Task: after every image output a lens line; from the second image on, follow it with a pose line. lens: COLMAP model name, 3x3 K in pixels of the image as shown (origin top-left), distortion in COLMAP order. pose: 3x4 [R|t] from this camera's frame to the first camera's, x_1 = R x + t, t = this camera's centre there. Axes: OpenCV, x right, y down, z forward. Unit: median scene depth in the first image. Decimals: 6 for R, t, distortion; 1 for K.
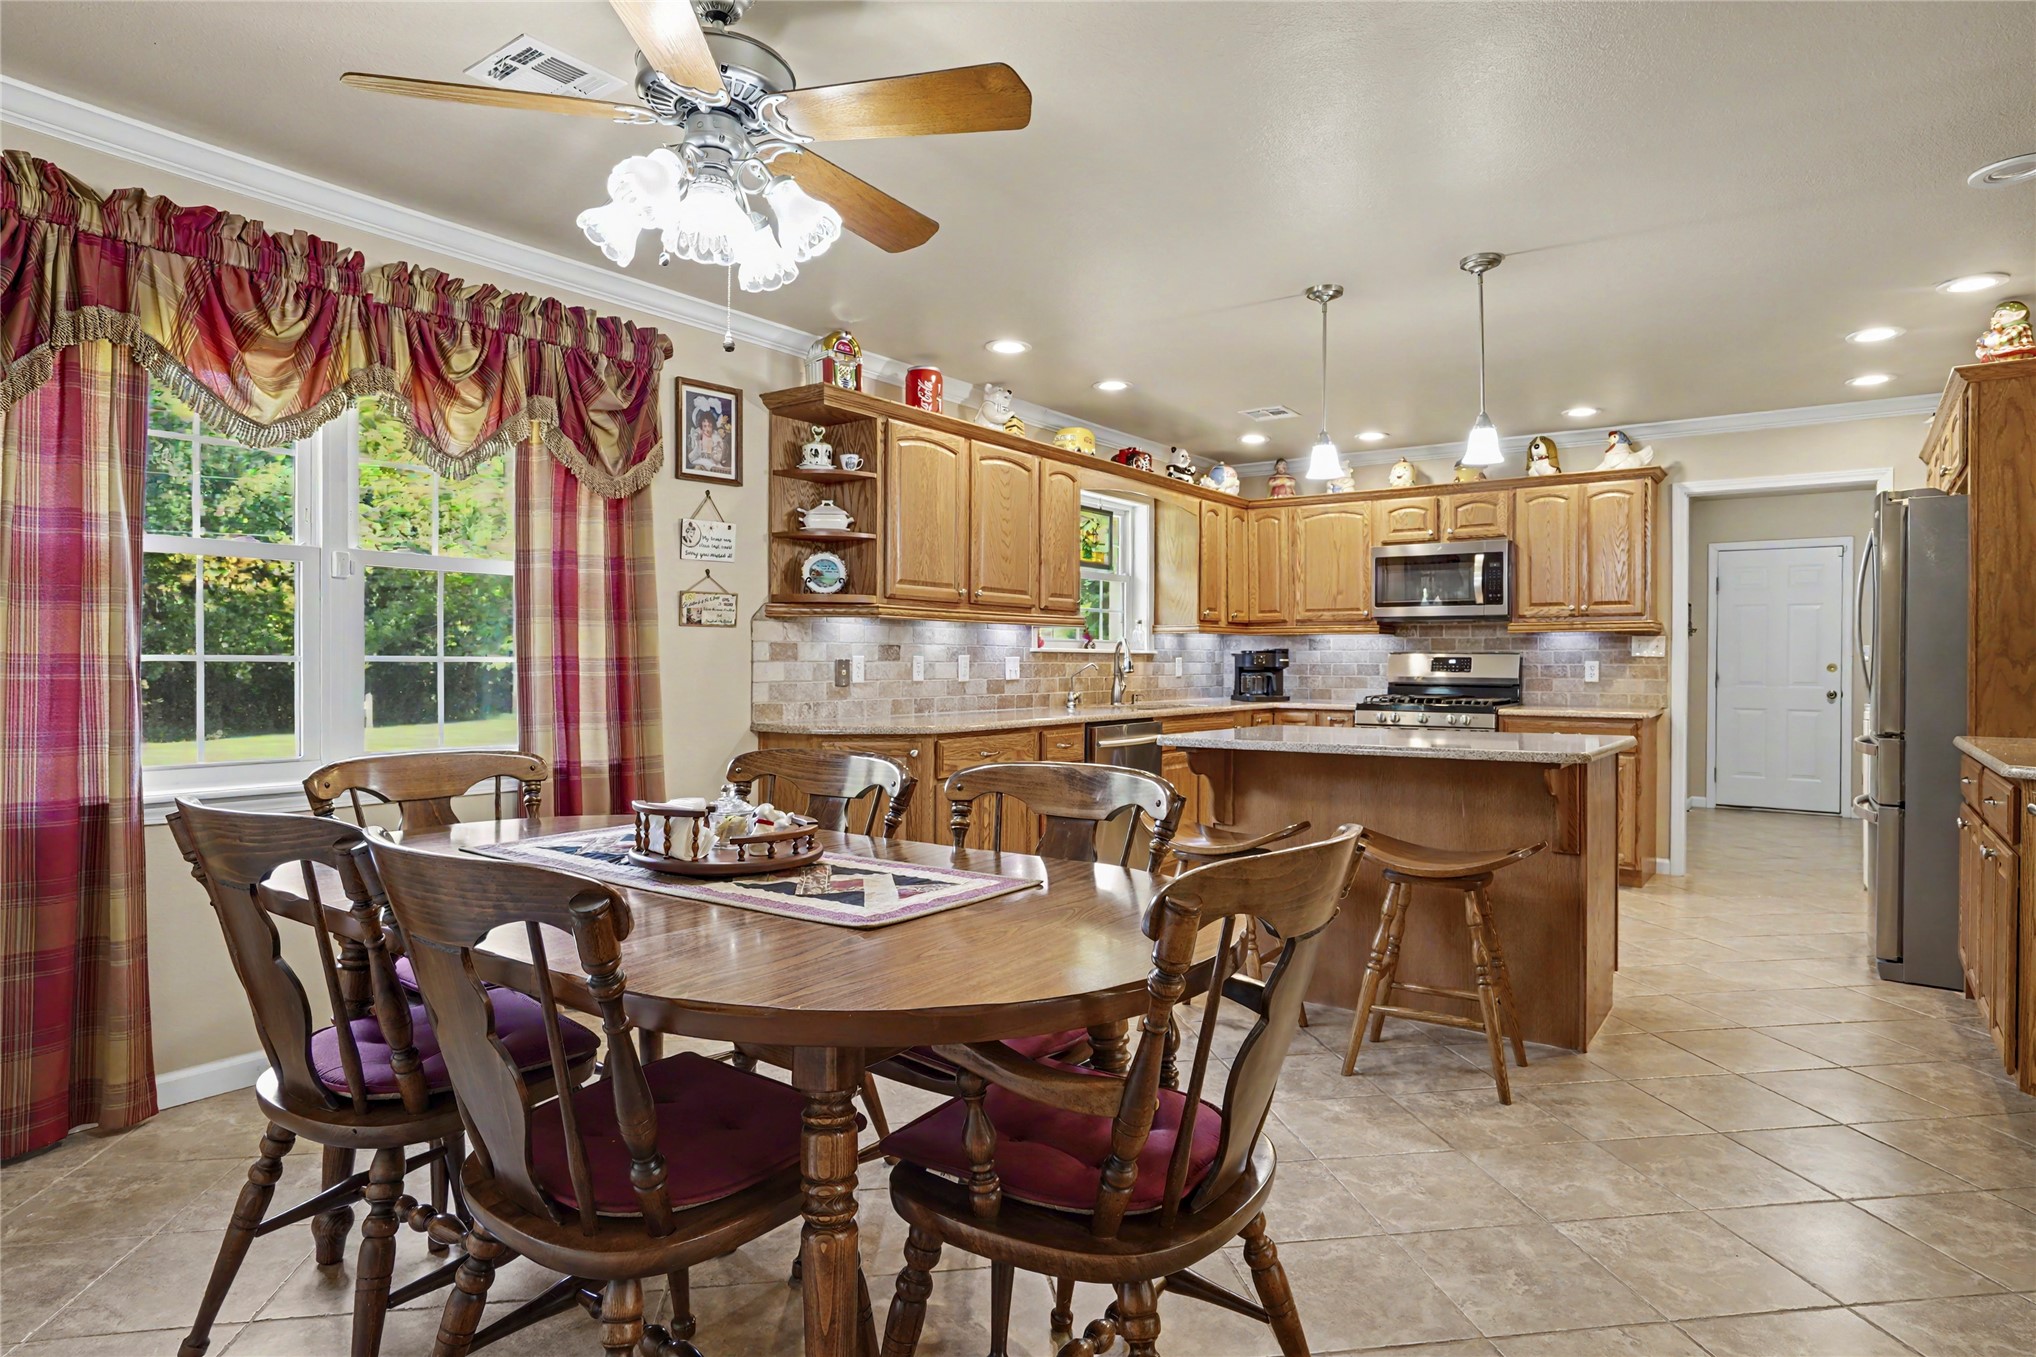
lens RADIAL K [[1131.4, 0, 1015.2], [0, 1131.4, 664.7], [0, 0, 1]] dist [-0.054923, 0.035633]
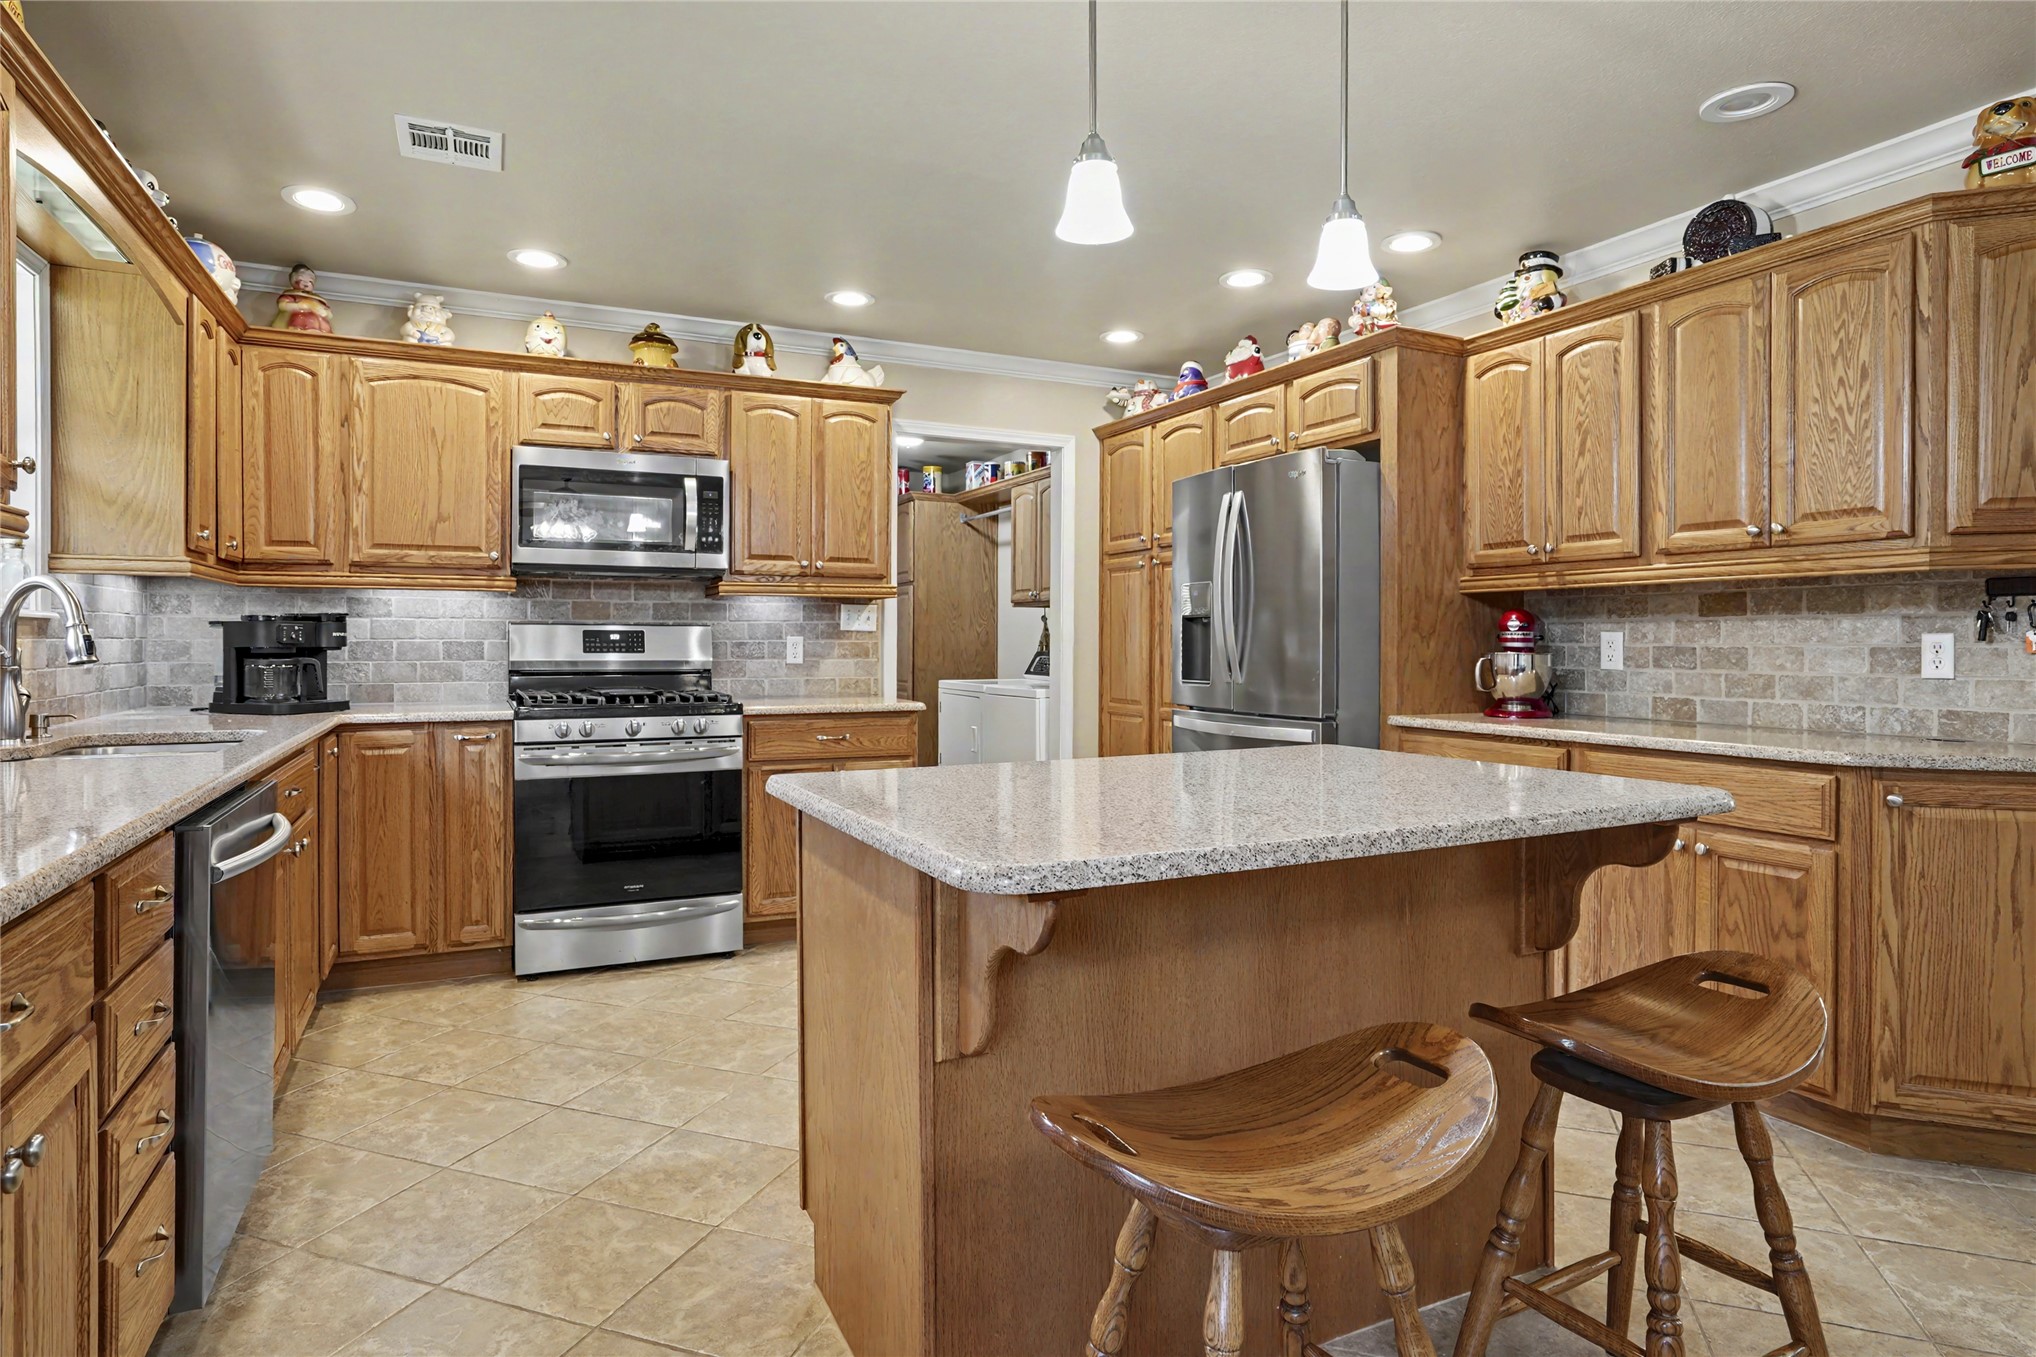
lens RADIAL K [[1120.5, 0, 1020.0], [0, 1120.5, 658.7], [0, 0, 1]] dist [-0.052116, 0.037388]
pose [[0.467257, -0.016289, 0.883972, -0.134489], [0.002137, 0.999848, 0.017295, -0.001276], [-0.884119, -0.006192, 0.467221, 0.791941]]
